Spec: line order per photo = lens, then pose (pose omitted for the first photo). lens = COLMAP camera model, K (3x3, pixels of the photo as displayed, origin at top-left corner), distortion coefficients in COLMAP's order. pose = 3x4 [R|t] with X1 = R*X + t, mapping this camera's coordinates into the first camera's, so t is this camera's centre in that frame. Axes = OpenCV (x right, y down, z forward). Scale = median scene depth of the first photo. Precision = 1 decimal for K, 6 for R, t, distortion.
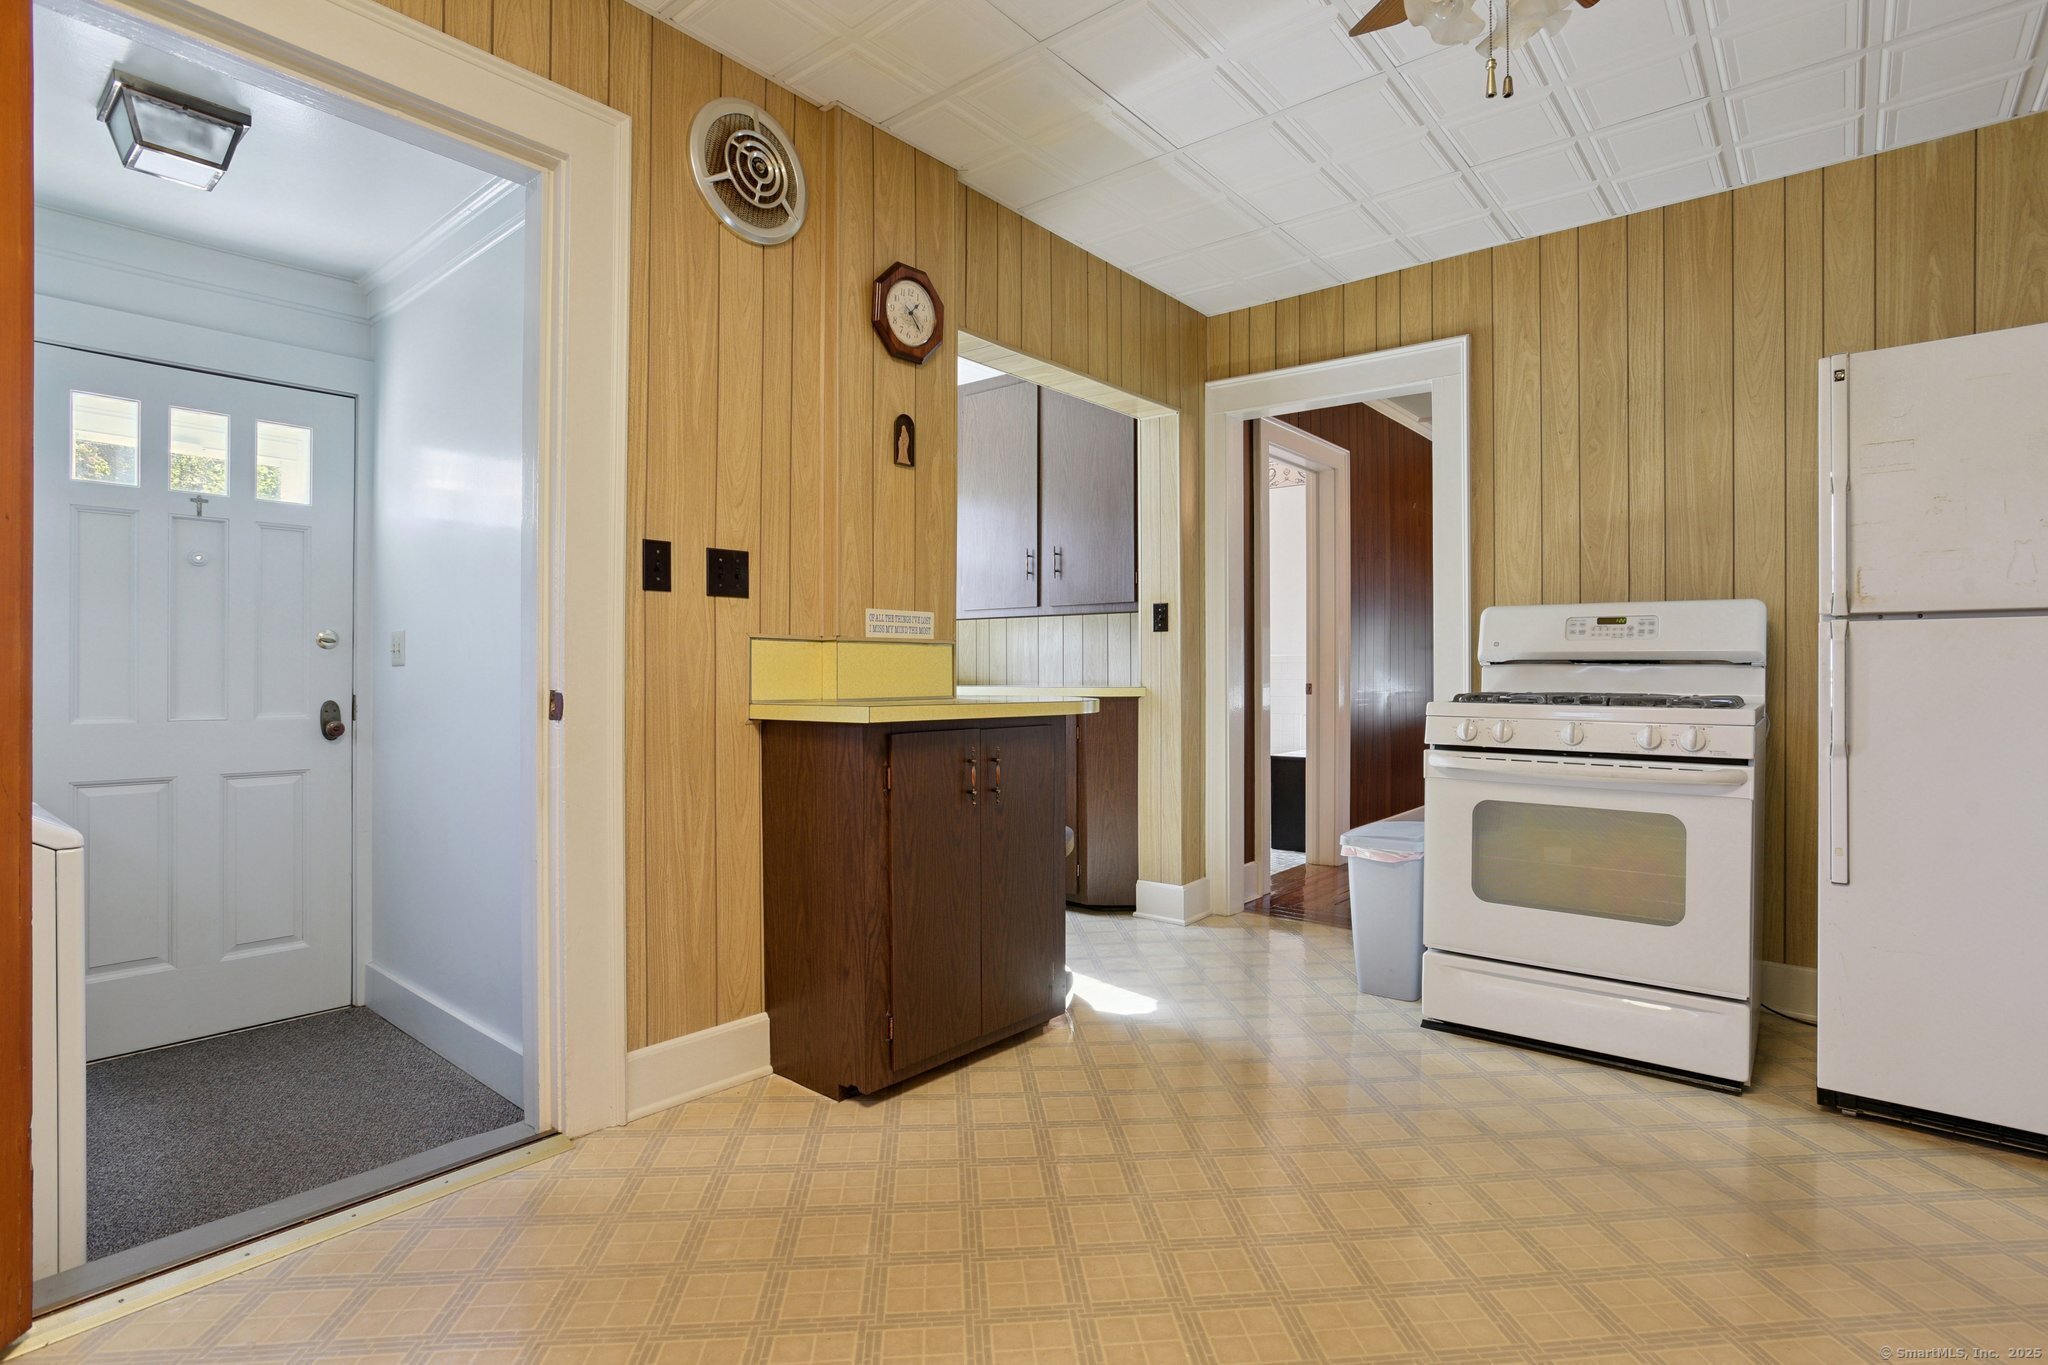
lens RADIAL K [[1003.7, 0, 1066.8], [0, 1003.7, 670.8], [0, 0, 1]] dist [-0.027402, 0.000694]
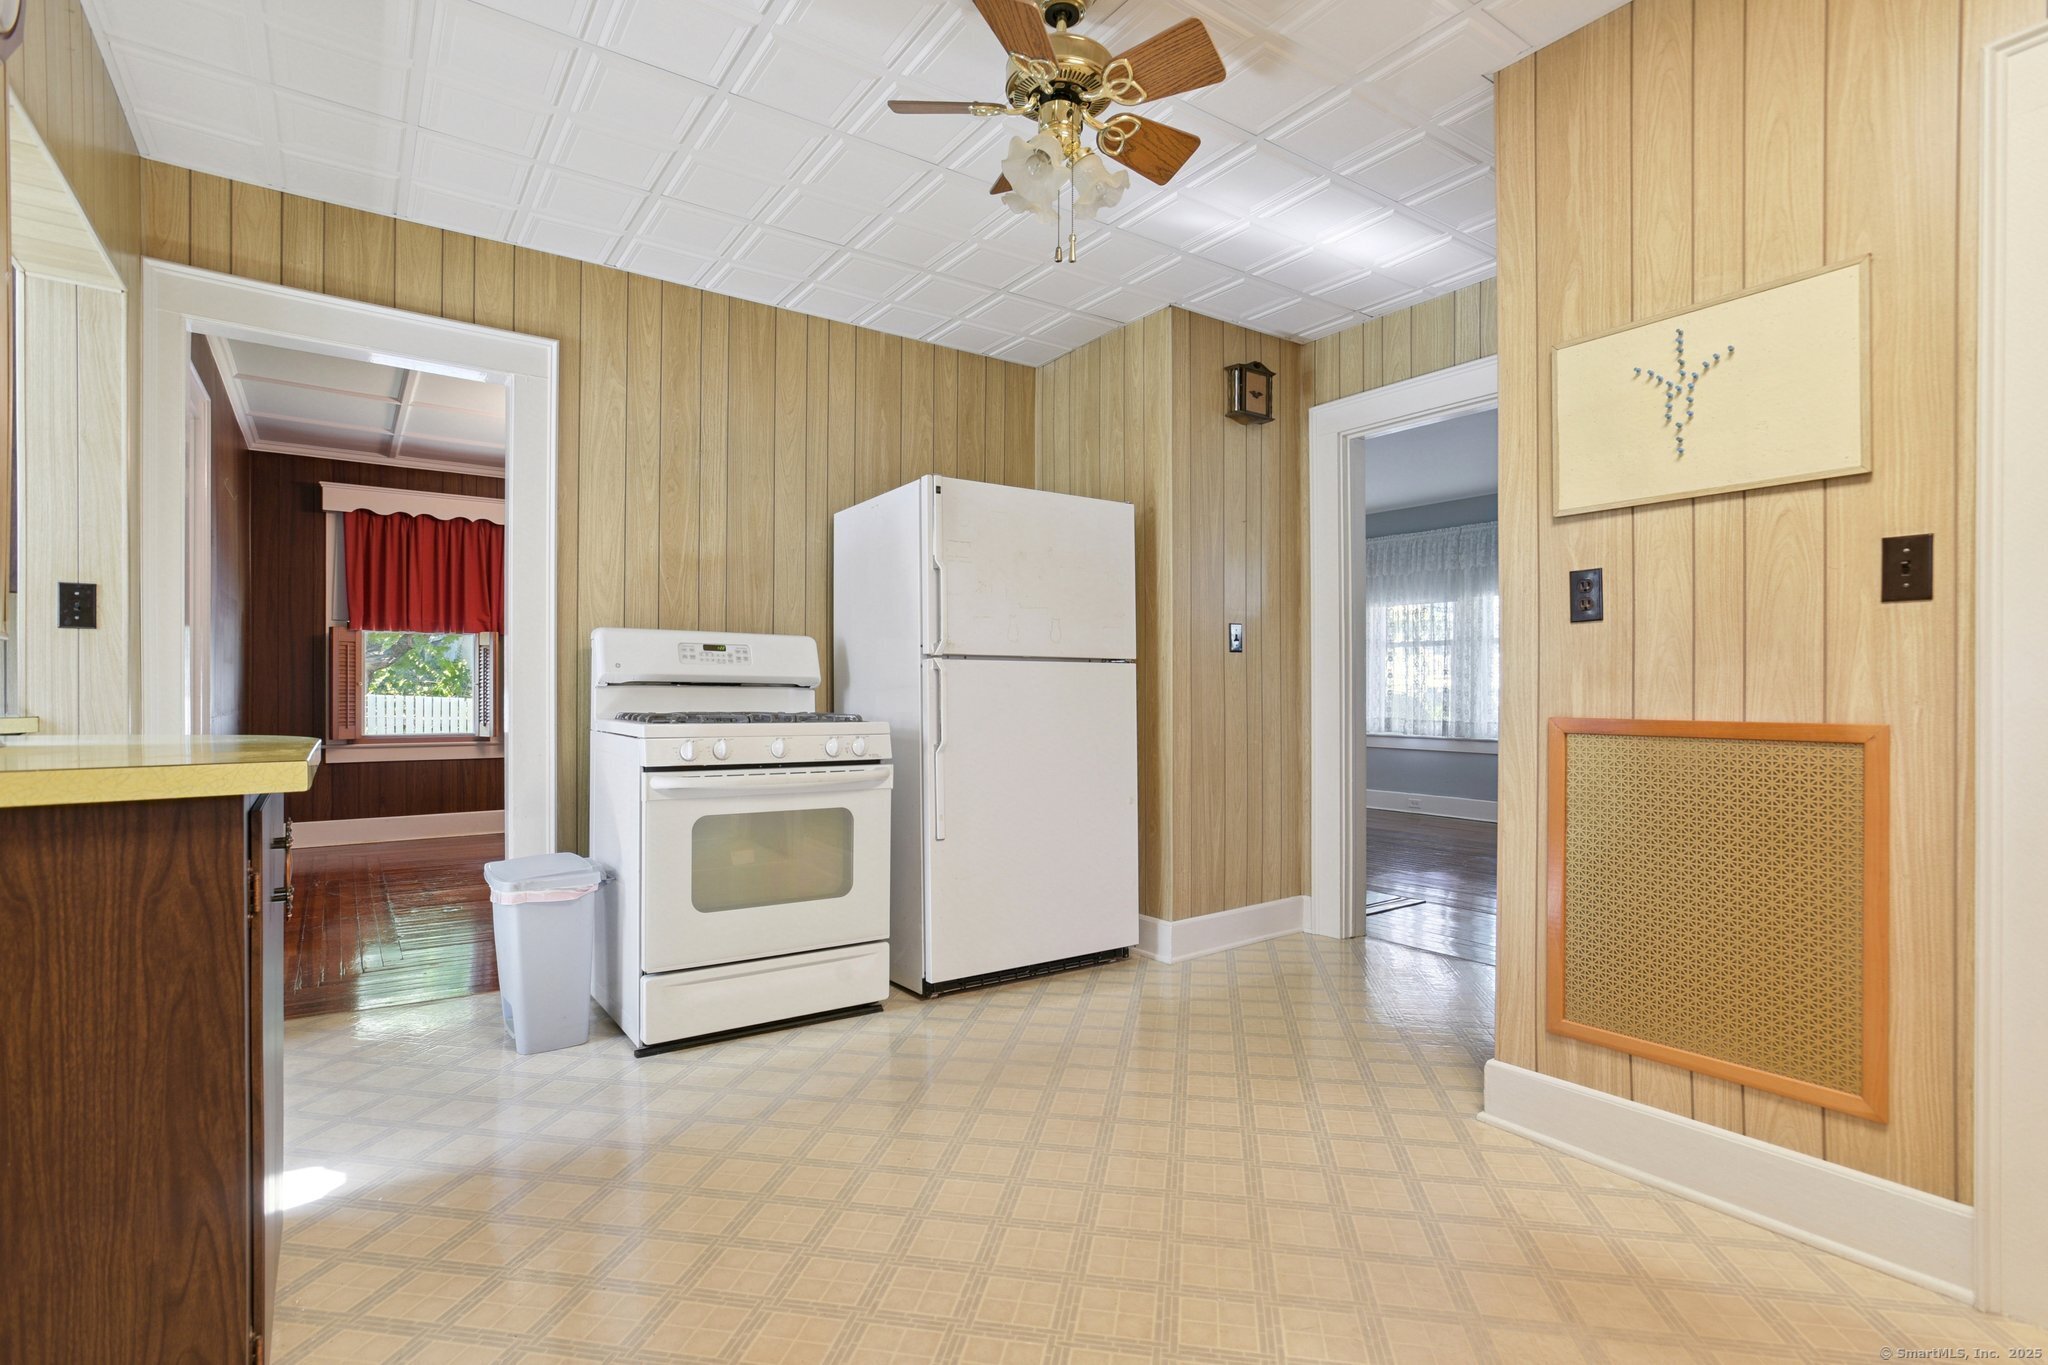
lens RADIAL K [[994.8, 0, 1039.9], [0, 994.8, 691.7], [0, 0, 1]] dist [-0.065992, 0.028598]
pose [[0.254764, 0.000434, 0.967003, -0.433382], [-0.003355, 0.999994, 0.000435, -0.002328], [-0.966998, -0.003355, 0.254764, 0.352238]]
